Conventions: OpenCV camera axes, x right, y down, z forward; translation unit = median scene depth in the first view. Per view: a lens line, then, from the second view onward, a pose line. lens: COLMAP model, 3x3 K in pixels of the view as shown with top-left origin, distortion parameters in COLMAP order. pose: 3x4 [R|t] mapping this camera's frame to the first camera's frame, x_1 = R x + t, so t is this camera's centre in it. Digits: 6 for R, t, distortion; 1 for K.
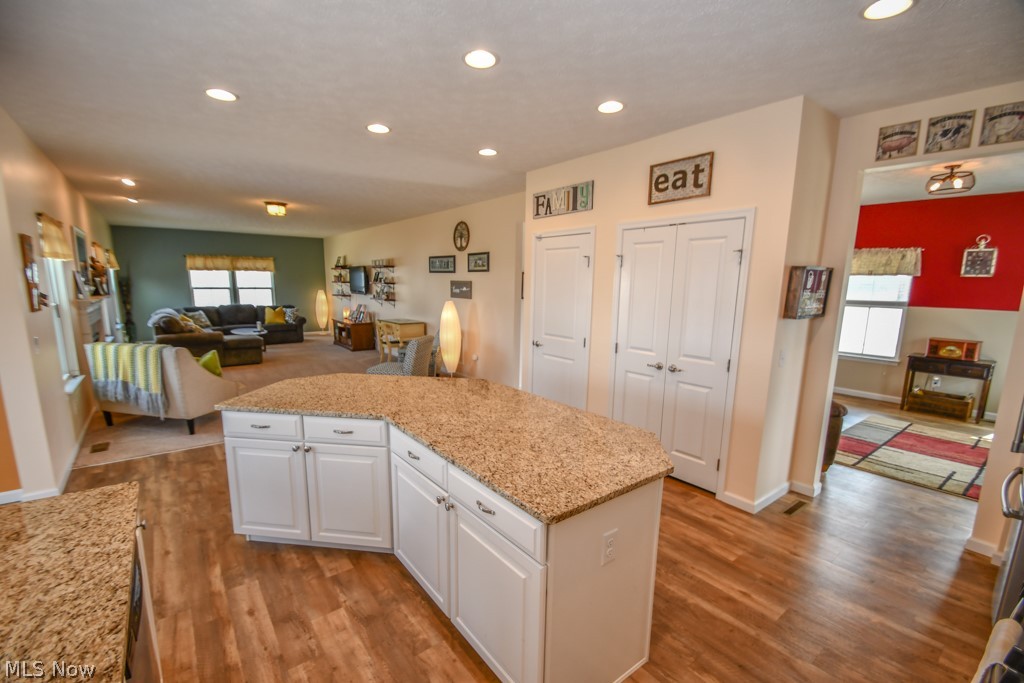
lens RADIAL K [[447.2, 0, 503.3], [0, 447.2, 362.1], [0, 0, 1]] dist [0.004889, -0.012607]
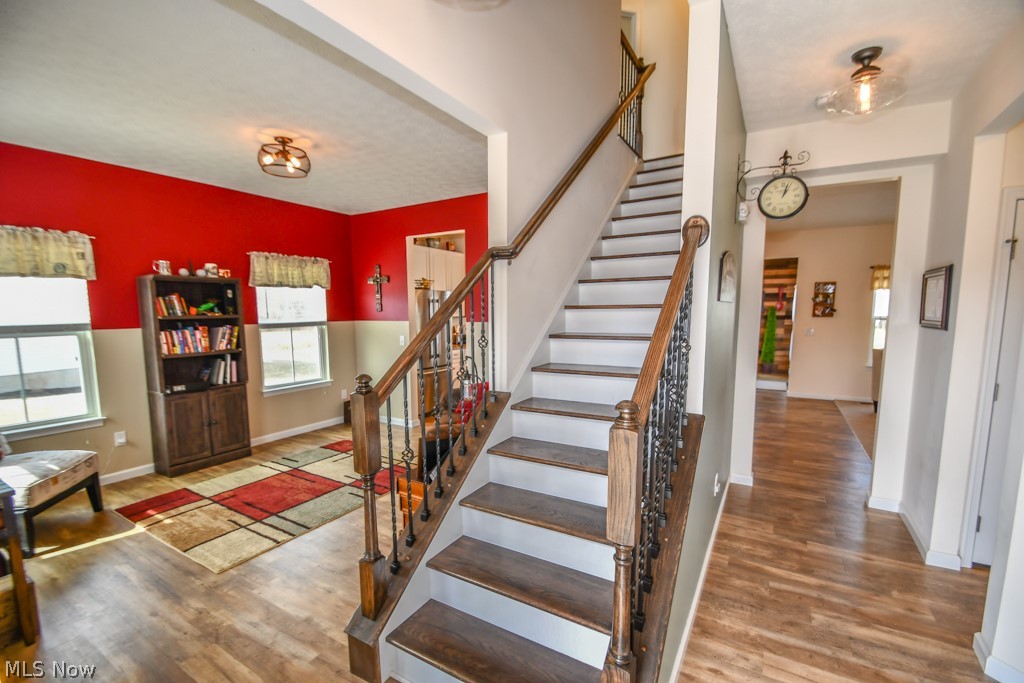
lens RADIAL K [[447.2, 0, 507.4], [0, 447.2, 365.7], [0, 0, 1]] dist [0.004889, -0.012607]
pose [[-0.926589, 0.038488, -0.374102, 0.686155], [-0.074206, 0.956481, 0.282201, -0.224503], [0.368682, 0.289245, -0.883408, 1.397866]]
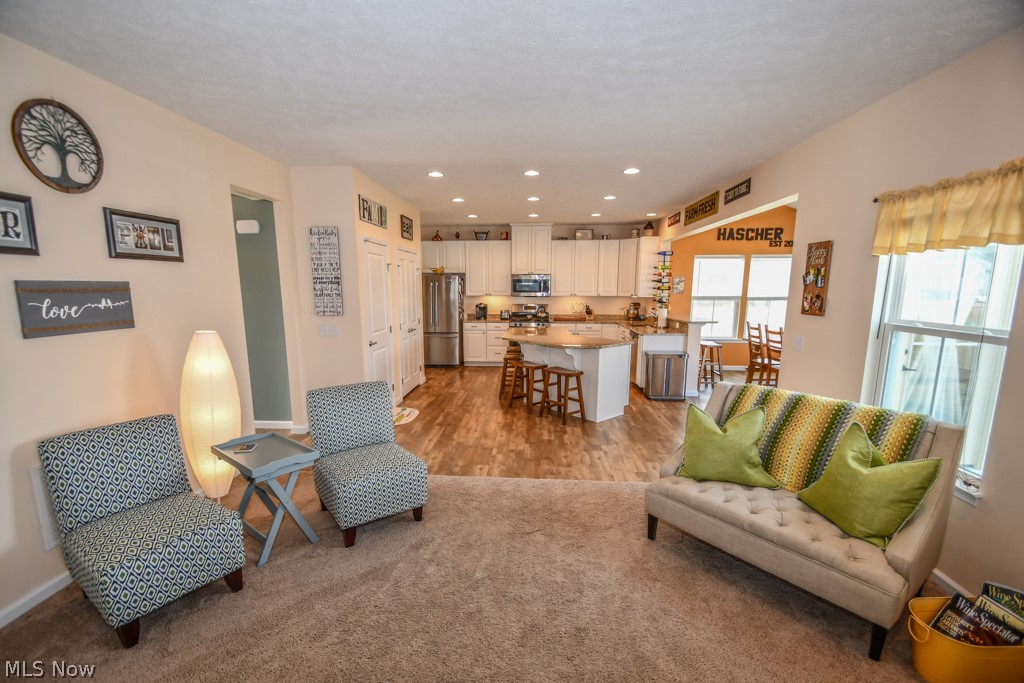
lens RADIAL K [[447.2, 0, 498.7], [0, 447.2, 363.7], [0, 0, 1]] dist [0.004889, -0.012607]
pose [[-0.745340, -0.126445, 0.654584, -0.695055], [0.109765, 0.945176, 0.307562, -0.237937], [-0.657587, 0.301089, -0.690598, 1.295703]]
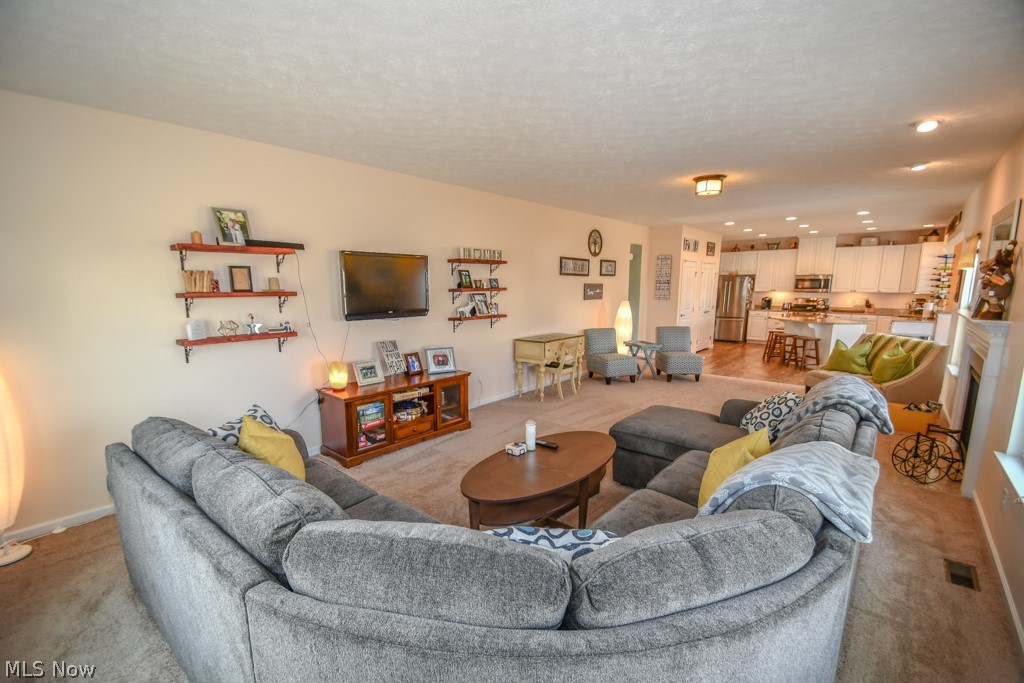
lens RADIAL K [[447.2, 0, 496.3], [0, 447.2, 364.1], [0, 0, 1]] dist [0.004889, -0.012607]
pose [[-0.193644, -0.184652, 0.963538, -1.413691], [0.176685, 0.959506, 0.219388, -0.341773], [-0.965031, 0.212726, -0.153177, 1.789547]]
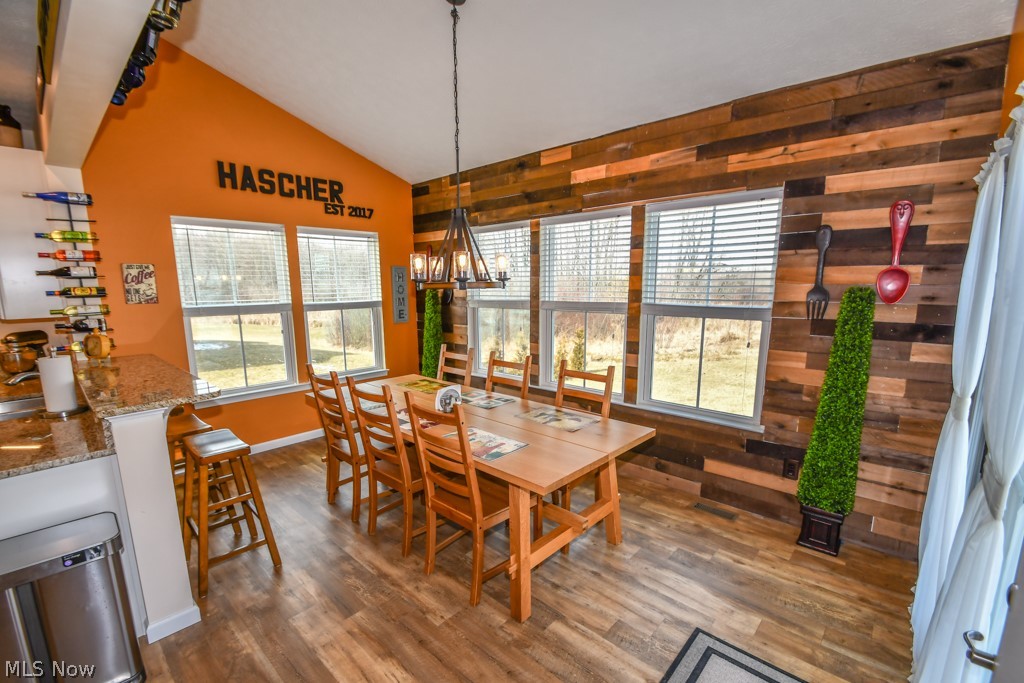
lens RADIAL K [[447.2, 0, 502.5], [0, 447.2, 365.4], [0, 0, 1]] dist [0.004889, -0.012607]
pose [[-0.986019, 0.026870, -0.164451, -0.534626], [-0.032281, 0.937413, 0.346719, -0.094009], [0.163475, 0.347180, -0.923440, 0.528003]]
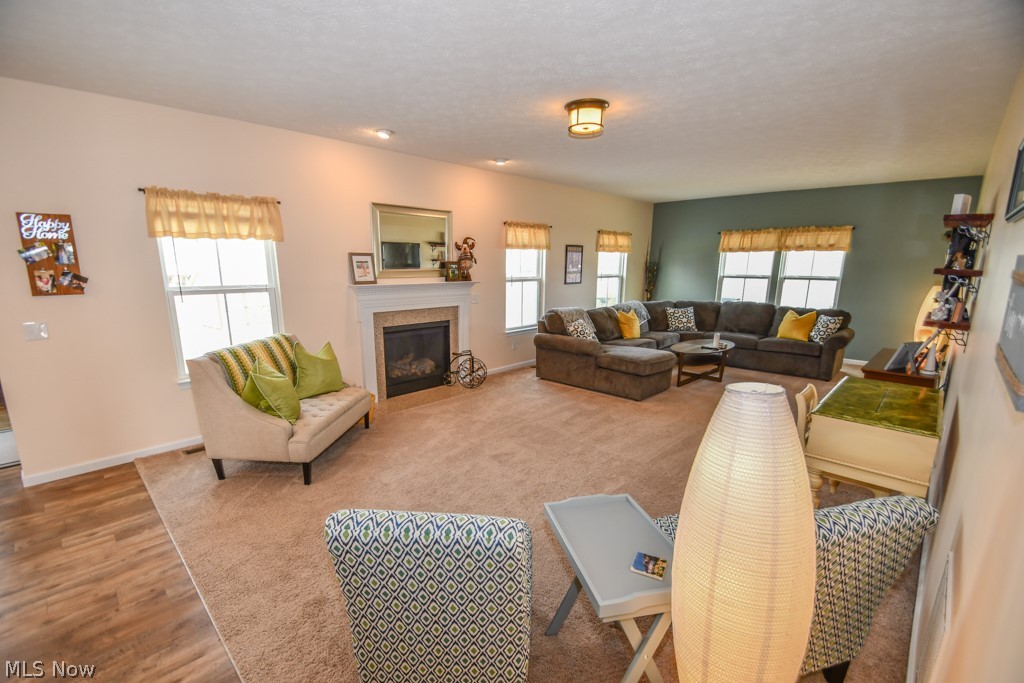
lens RADIAL K [[447.2, 0, 501.5], [0, 447.2, 364.4], [0, 0, 1]] dist [0.004889, -0.012607]
pose [[0.144038, 0.208560, -0.967345, 0.018560], [-0.177992, 0.967056, 0.181994, -0.180807], [0.973433, 0.145966, 0.176415, 1.024125]]
